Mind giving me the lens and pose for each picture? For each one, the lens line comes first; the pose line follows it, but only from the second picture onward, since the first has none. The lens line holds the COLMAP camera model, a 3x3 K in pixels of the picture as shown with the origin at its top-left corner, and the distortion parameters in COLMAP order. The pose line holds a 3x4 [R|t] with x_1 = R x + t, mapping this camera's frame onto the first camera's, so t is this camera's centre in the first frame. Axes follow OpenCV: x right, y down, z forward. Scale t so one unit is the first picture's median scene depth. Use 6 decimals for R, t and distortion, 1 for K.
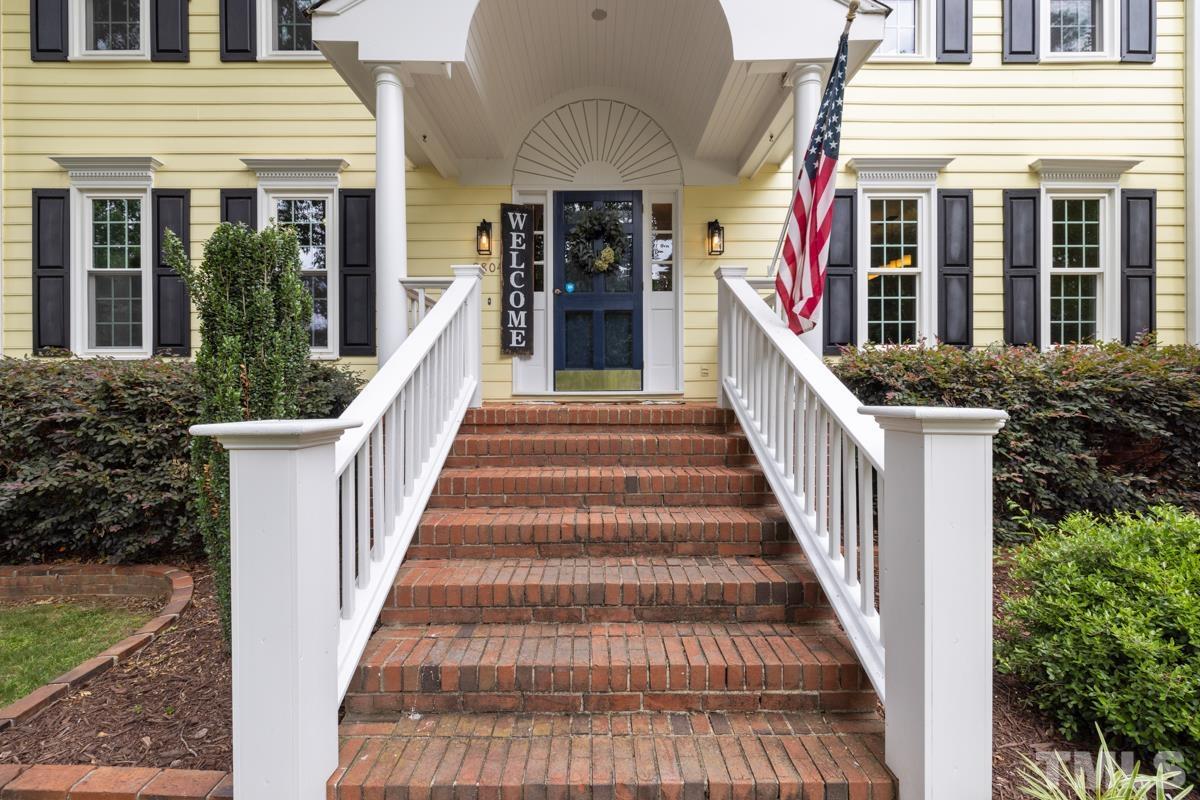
lens RADIAL K [[508.4, 0, 594.0], [0, 508.4, 388.9], [0, 0, 1]] dist [-0.001929, 0.000753]
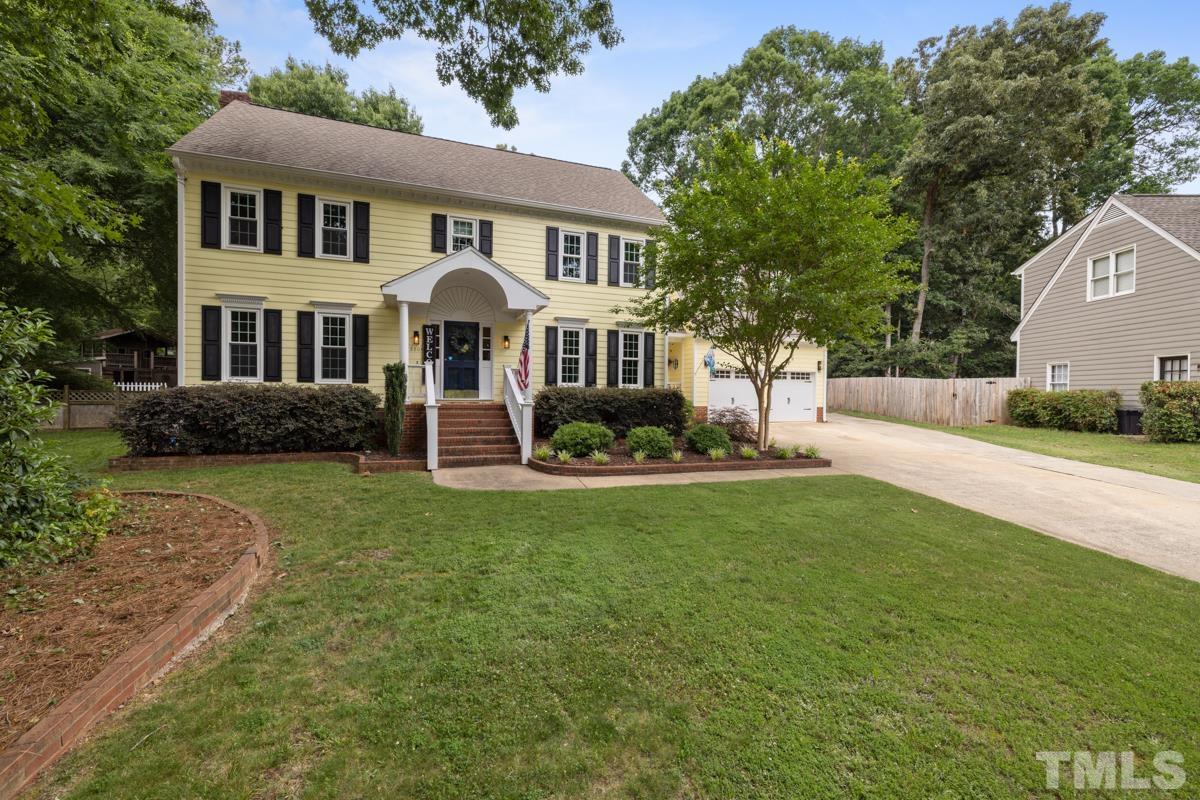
lens RADIAL K [[508.4, 0, 595.6], [0, 508.4, 398.3], [0, 0, 1]] dist [-0.001929, 0.000753]
pose [[0.935113, 0.010718, 0.354188, -0.270515], [-0.015418, 0.999827, 0.010452, -0.034059], [-0.354015, -0.015235, 0.935116, -1.686544]]
